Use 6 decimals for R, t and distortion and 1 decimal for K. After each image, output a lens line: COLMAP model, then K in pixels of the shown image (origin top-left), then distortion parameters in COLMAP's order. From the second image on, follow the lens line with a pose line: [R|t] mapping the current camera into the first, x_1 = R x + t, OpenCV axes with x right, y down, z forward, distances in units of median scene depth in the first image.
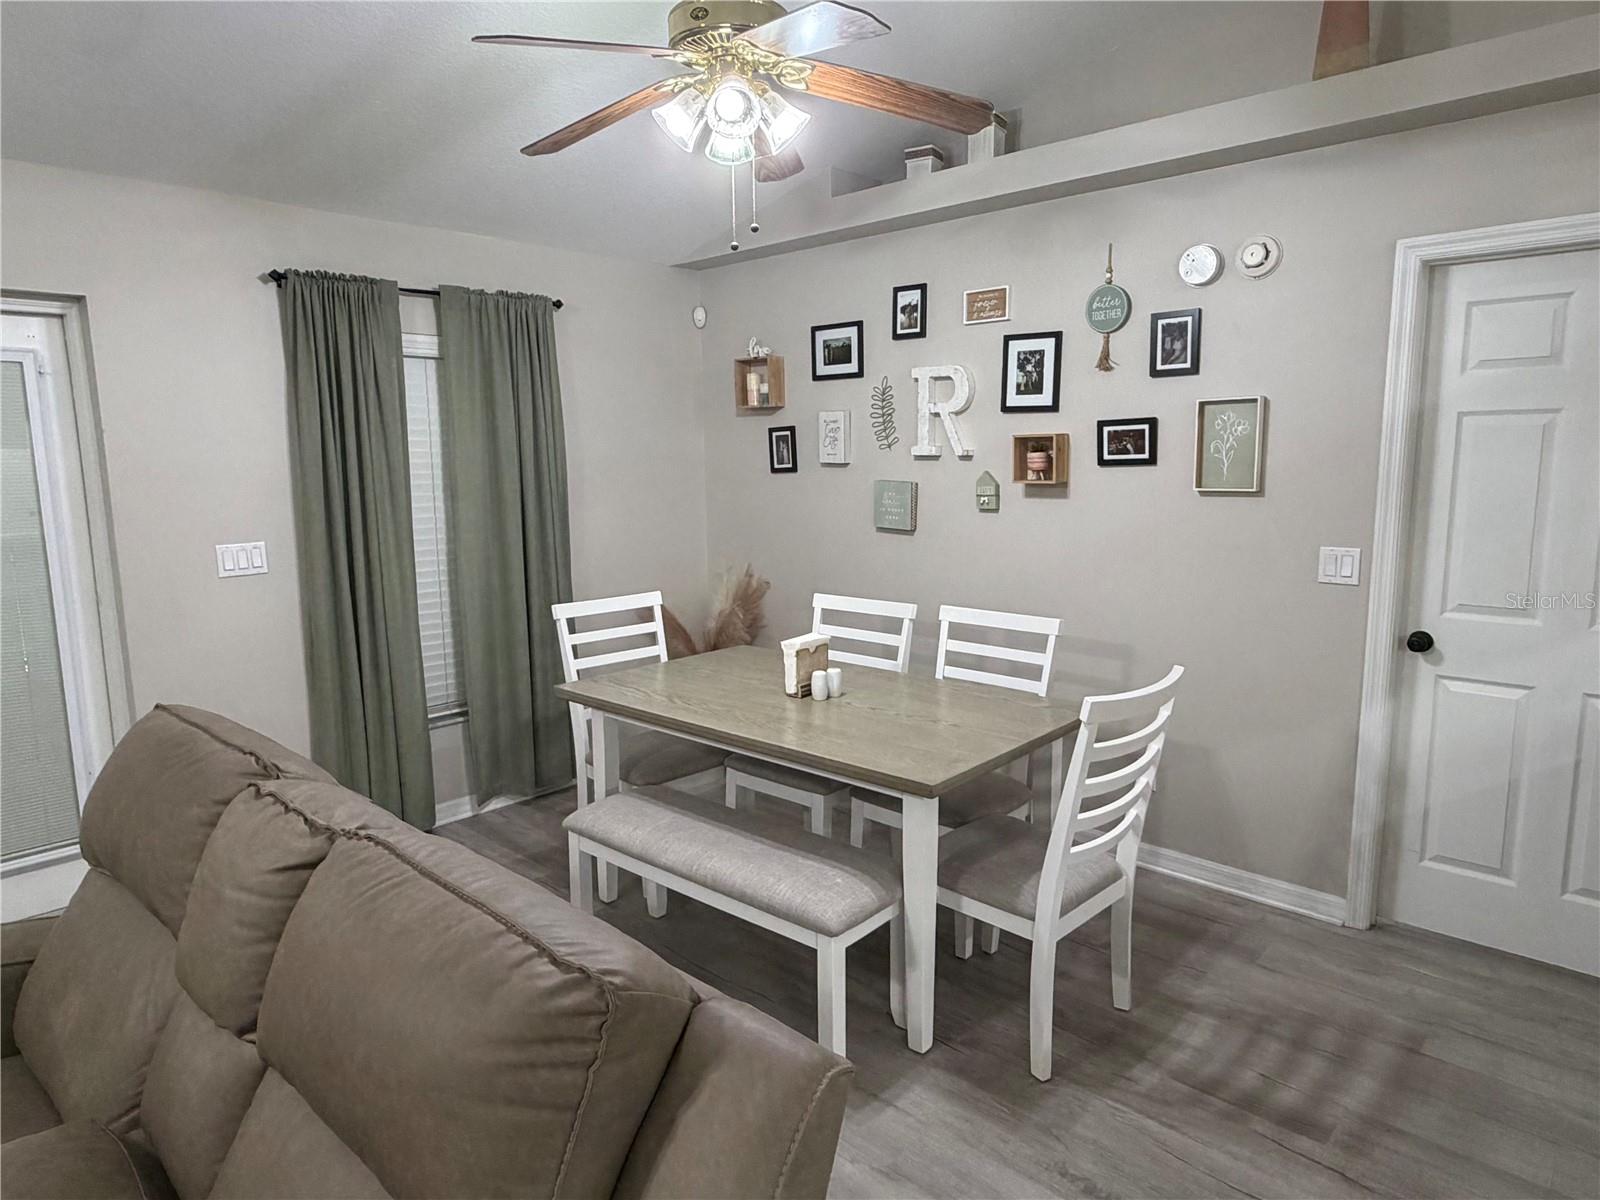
lens RADIAL K [[975.3, 0, 795.5], [0, 975.3, 596.0], [0, 0, 1]] dist [0.002460, 0.001555]
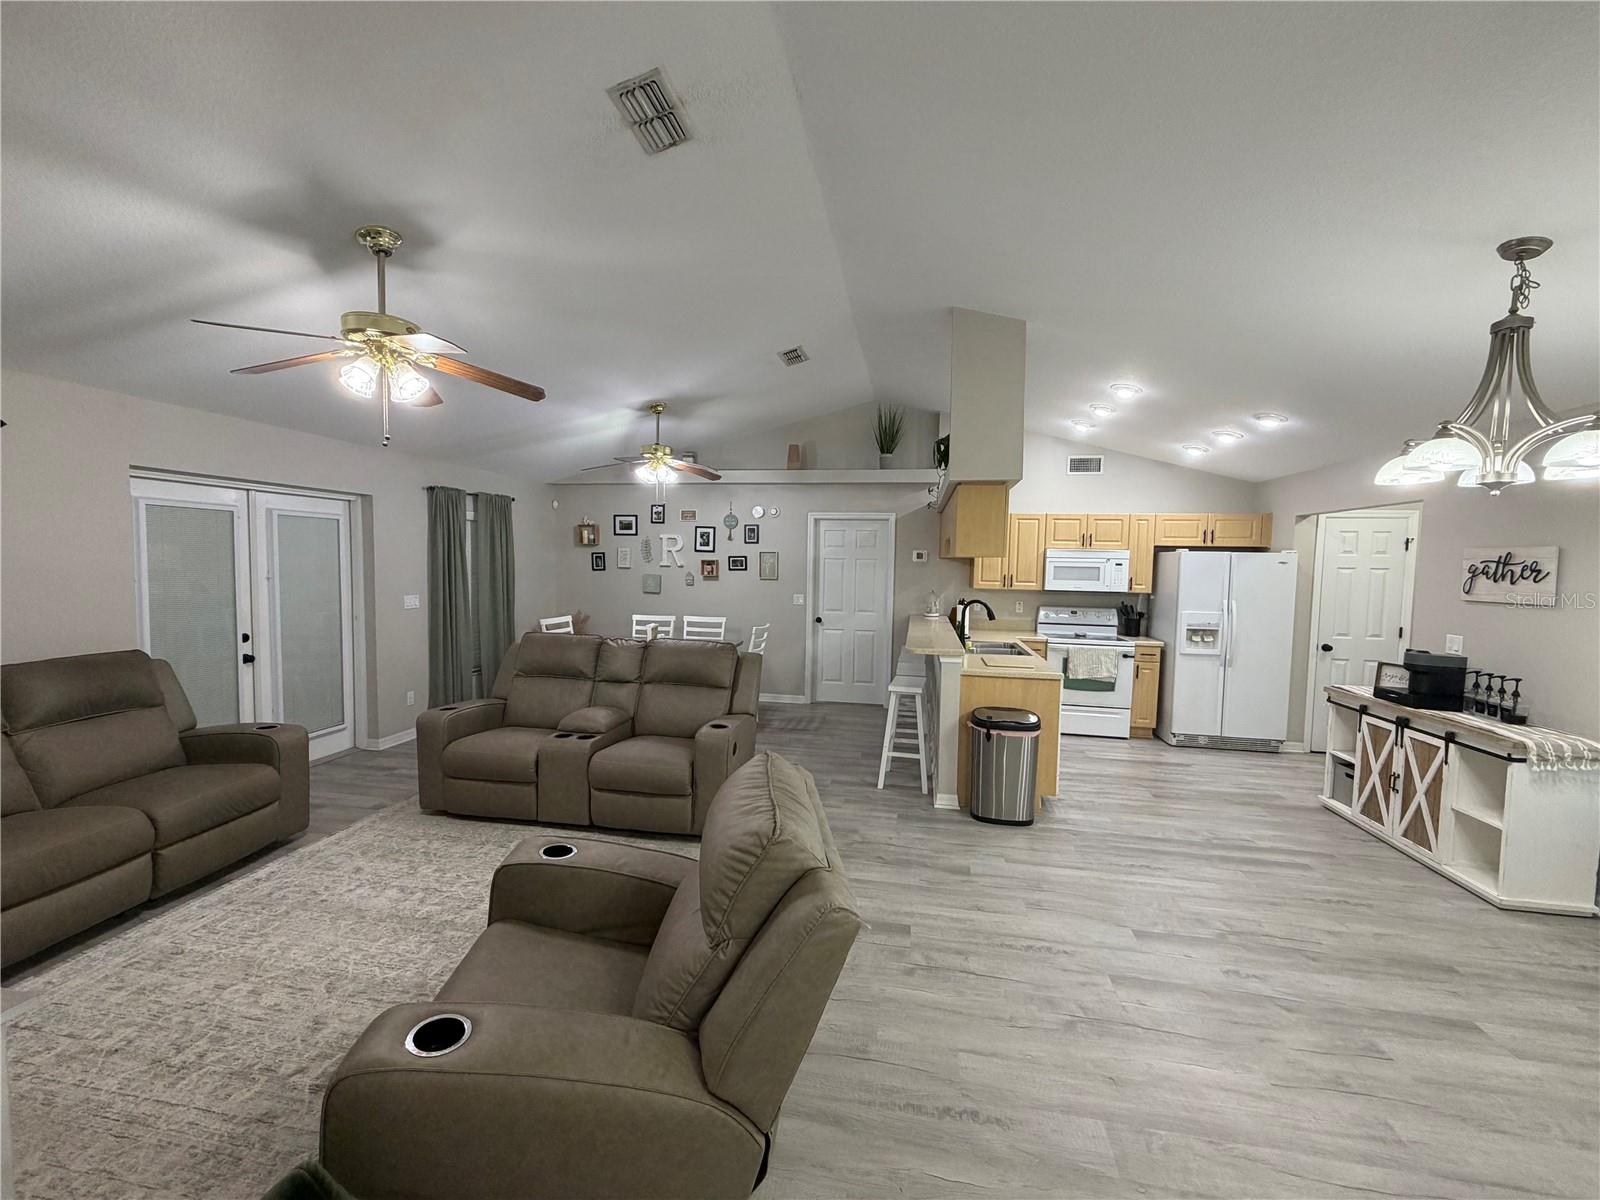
lens RADIAL K [[636.2, 0, 796.7], [0, 636.2, 599.2], [0, 0, 1]] dist [-0.000338, -0.000224]
pose [[0.843312, -0.003774, 0.537411, -0.581529], [0.050876, 0.996045, -0.072841, 0.113161], [-0.535011, 0.088769, 0.840169, -0.789462]]
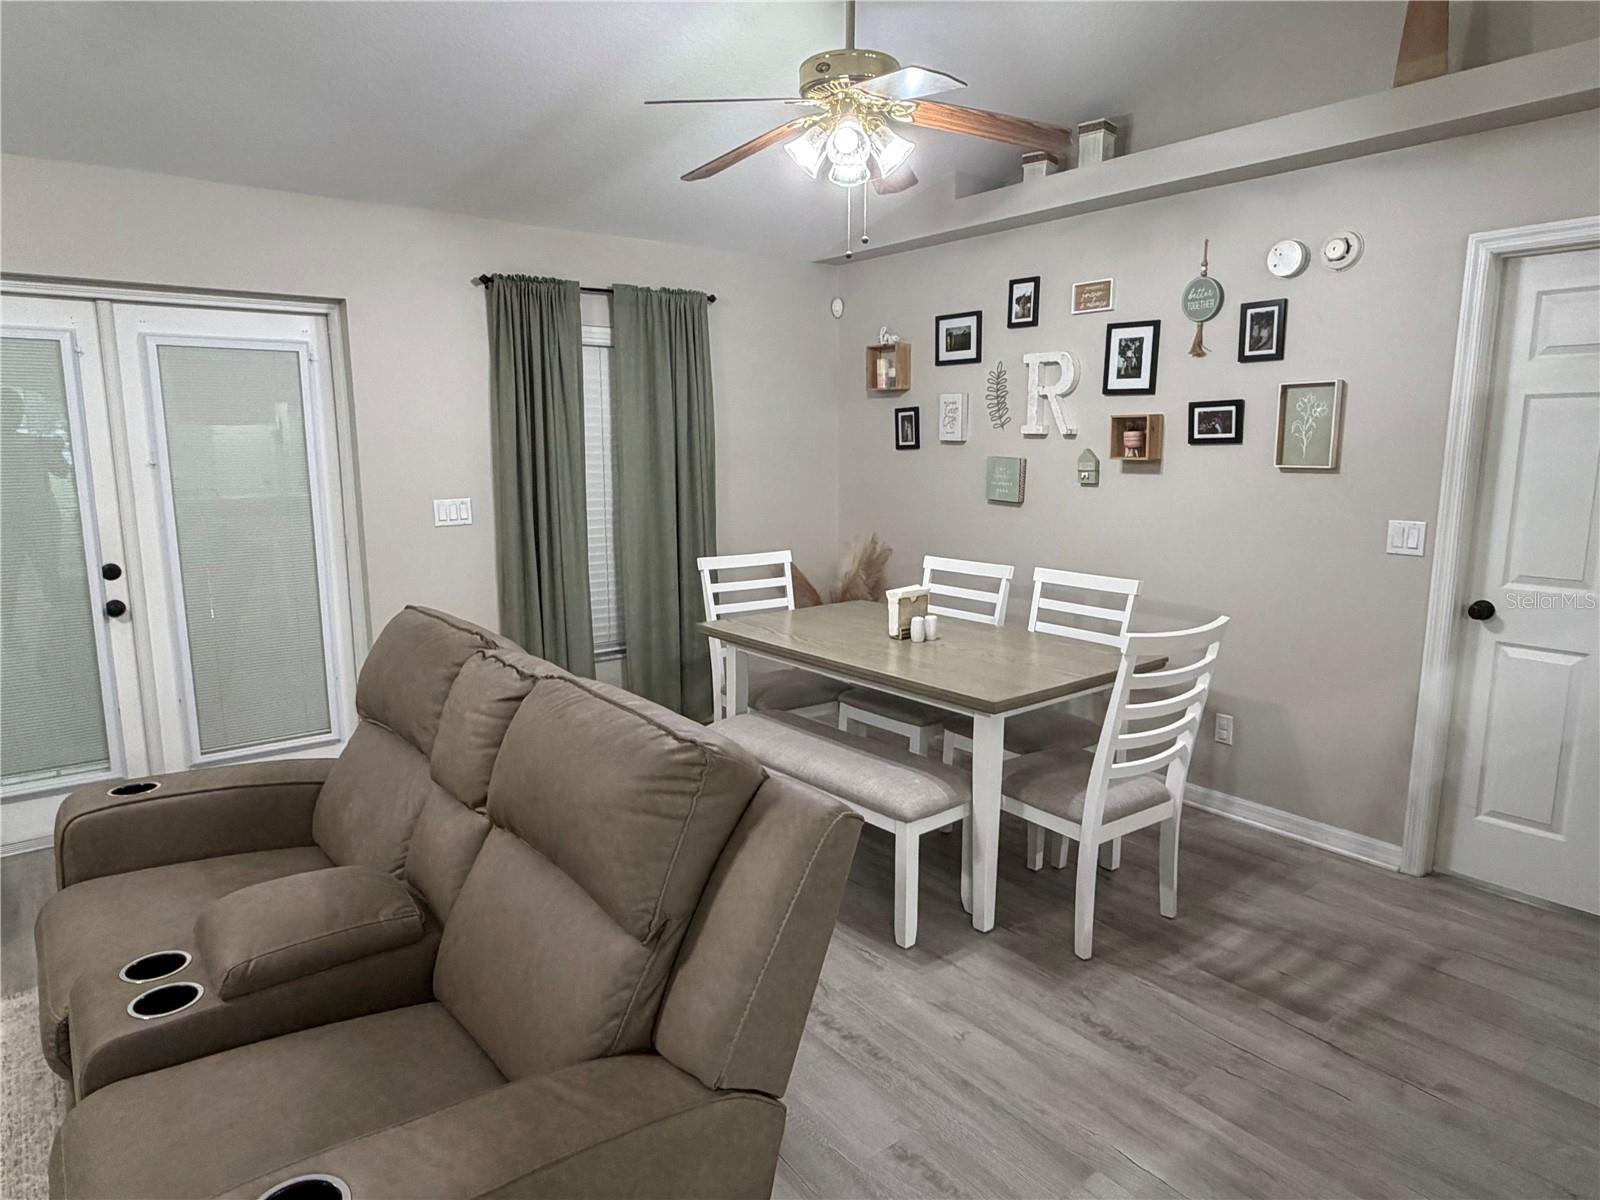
lens RADIAL K [[976.2, 0, 800.0], [0, 976.2, 600.0], [0, 0, 1]] dist [0.004983, -0.000768]
pose [[0.988236, 0.035602, -0.148736, 0.048461], [-0.032745, 0.999230, 0.021614, 0.030299], [0.149391, -0.016490, 0.988641, -0.143089]]
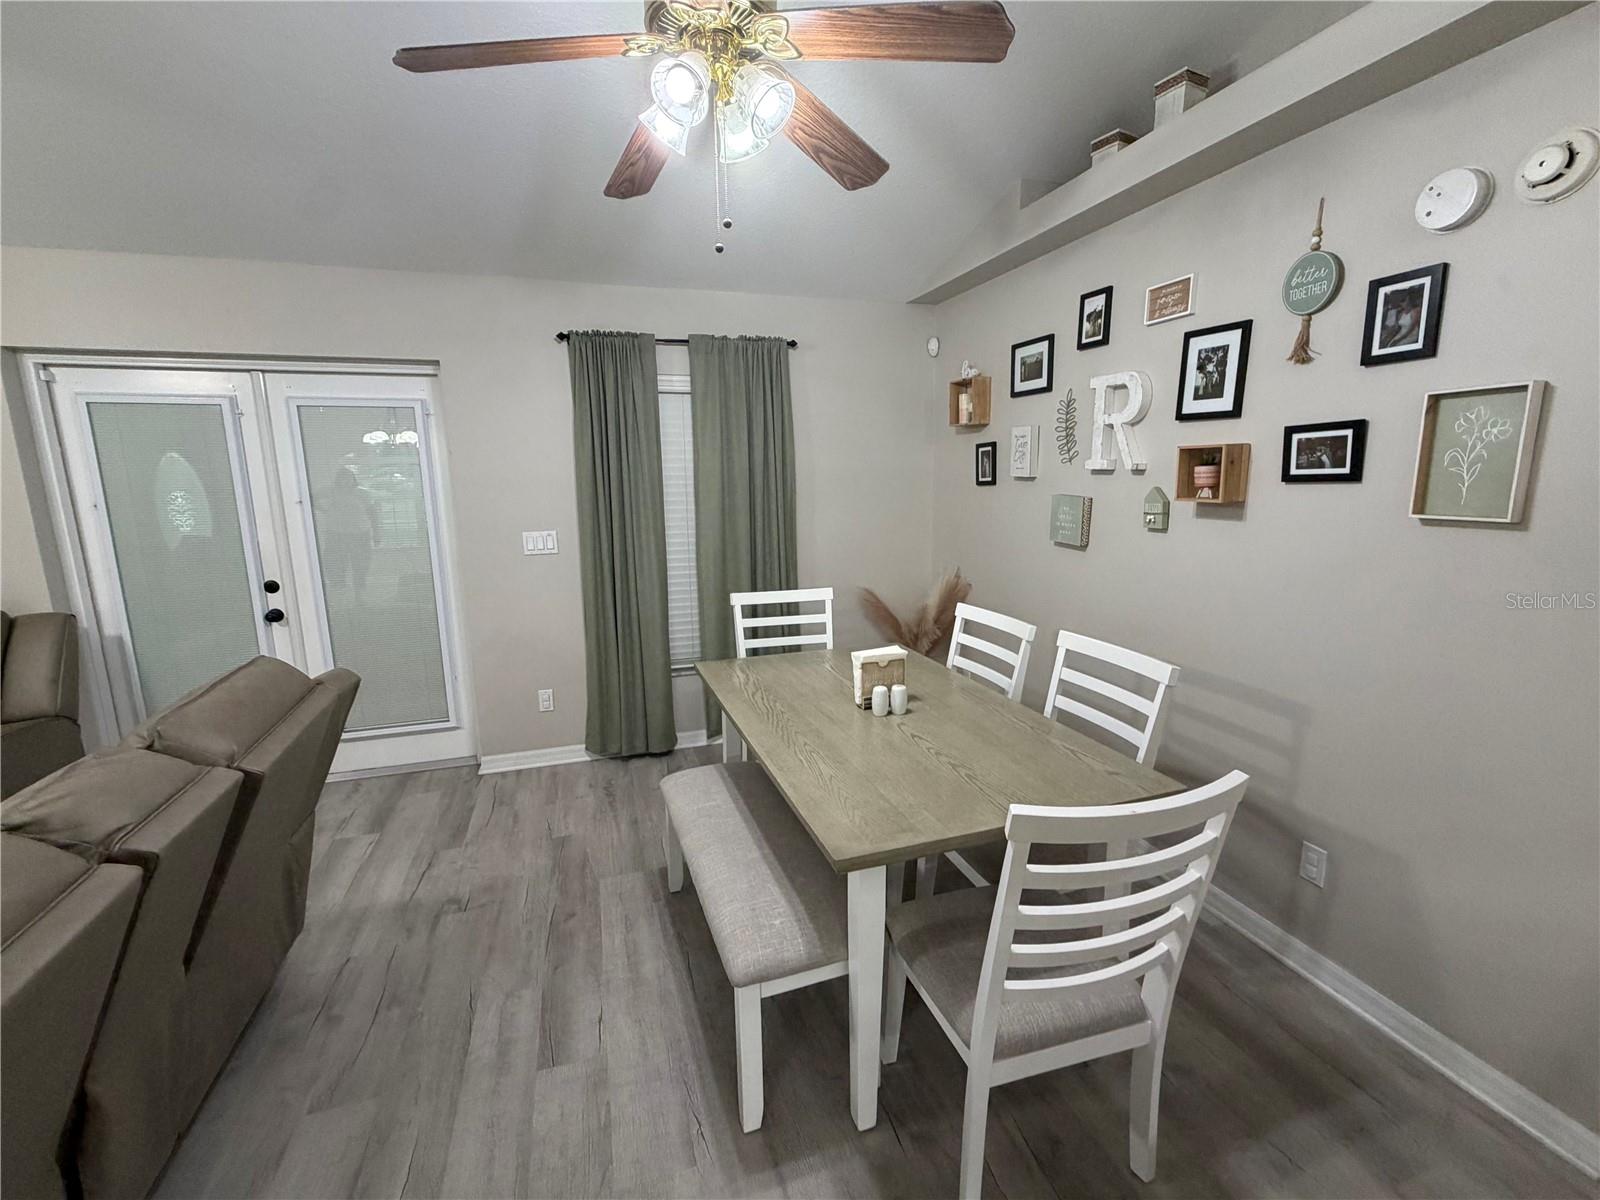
lens RADIAL K [[689.6, 0, 800.0], [0, 689.6, 600.0], [0, 0, 1]] dist [0.002105, 0.000137]
pose [[0.873999, 0.091366, -0.477261, 0.236193], [-0.070551, 0.995617, 0.061400, -0.041013], [0.480779, -0.019992, 0.876614, 0.287290]]
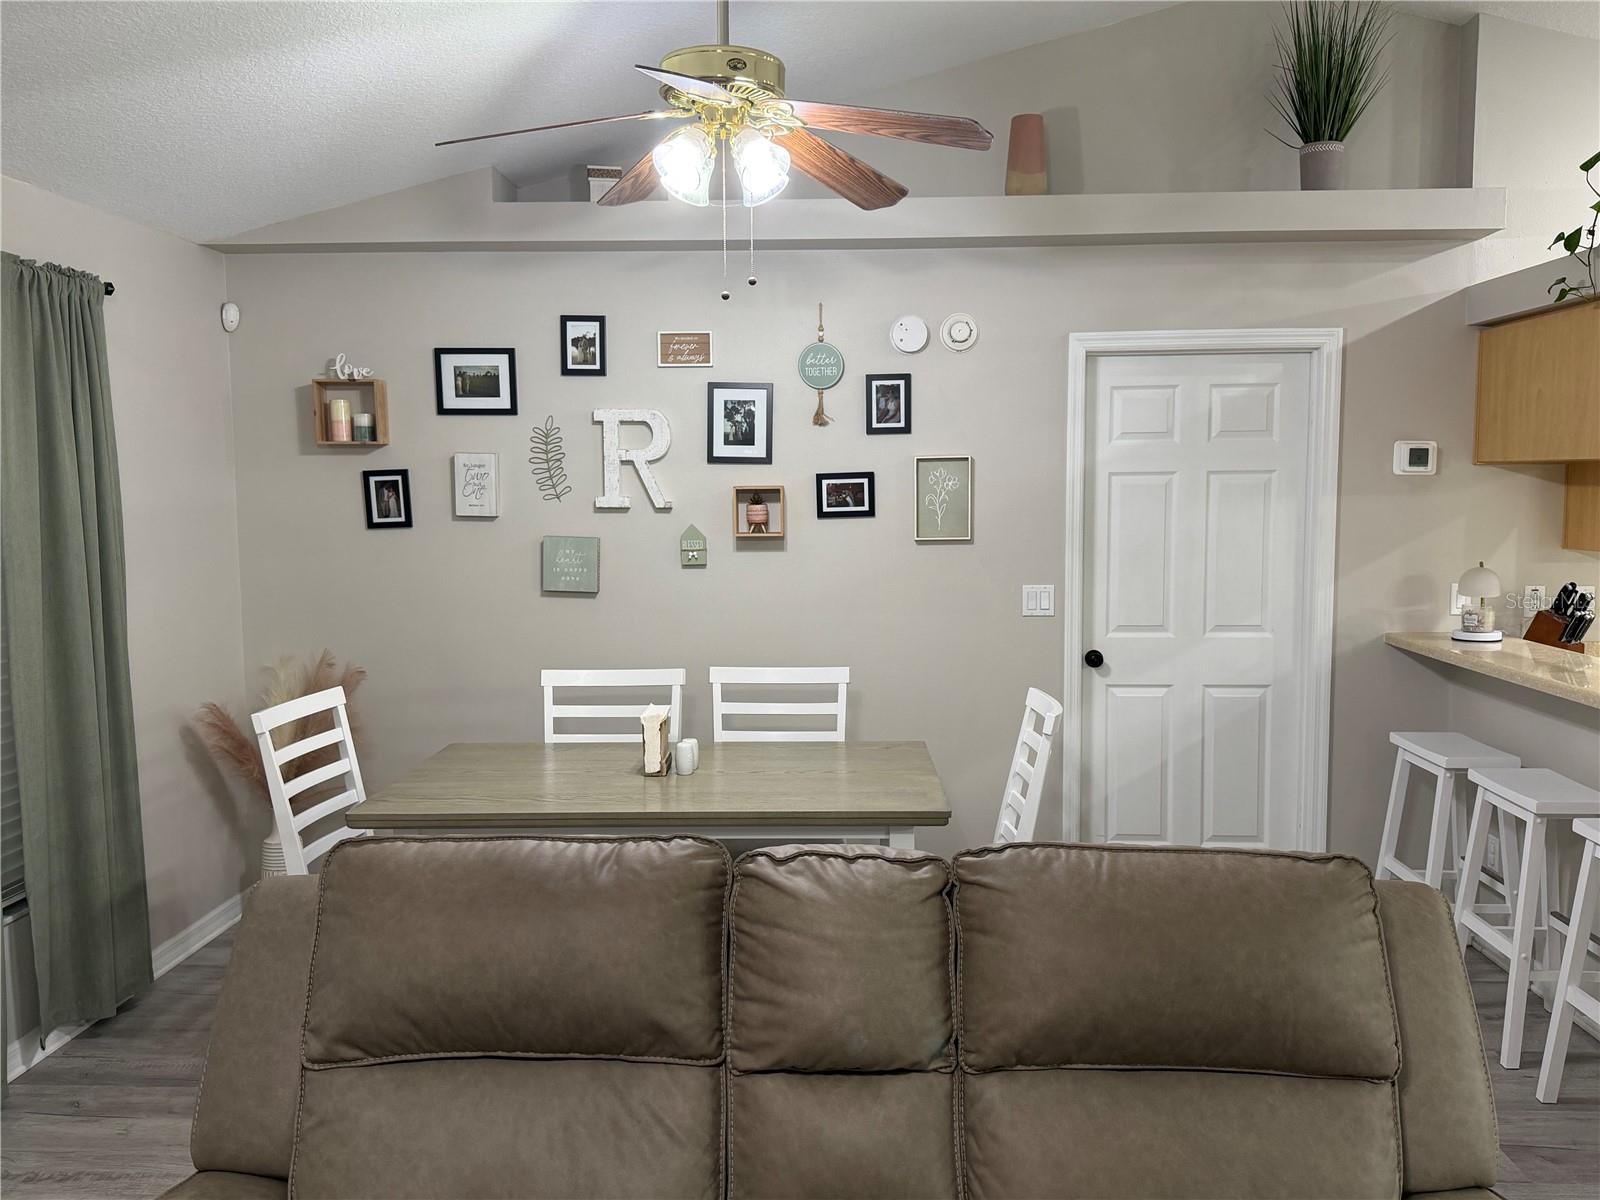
lens RADIAL K [[1293.7, 0, 800.0], [0, 1293.7, 600.0], [0, 0, 1]] dist [0.177259, -0.324062]
pose [[0.759886, -0.048711, 0.648229, -0.567631], [0.092684, 0.995119, -0.033872, -0.004462], [-0.643415, 0.085819, 0.760692, -0.005776]]
